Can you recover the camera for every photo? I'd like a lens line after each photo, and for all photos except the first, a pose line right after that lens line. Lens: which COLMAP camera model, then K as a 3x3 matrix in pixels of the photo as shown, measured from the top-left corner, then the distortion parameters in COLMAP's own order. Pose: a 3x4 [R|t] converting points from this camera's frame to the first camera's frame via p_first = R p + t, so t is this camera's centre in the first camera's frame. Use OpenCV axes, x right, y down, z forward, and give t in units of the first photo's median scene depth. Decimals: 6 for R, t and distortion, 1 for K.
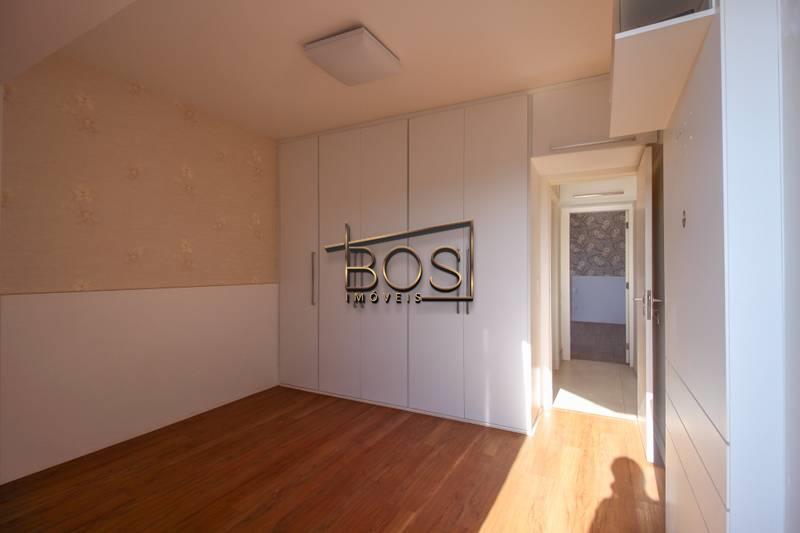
lens RADIAL K [[369.2, 0, 402.1], [0, 369.2, 264.0], [0, 0, 1]] dist [0.029755, -0.018085]
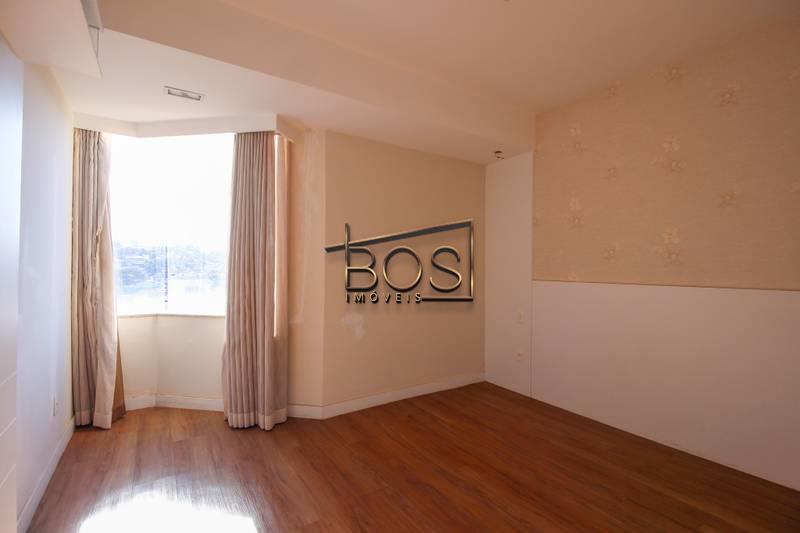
lens RADIAL K [[369.2, 0, 402.1], [0, 369.2, 264.0], [0, 0, 1]] dist [0.029755, -0.018085]
pose [[-0.468065, -0.001808, -0.883692, 0.529758], [0.014483, 0.999848, -0.009716, 0.017298], [0.883575, -0.017346, -0.467968, 1.083233]]
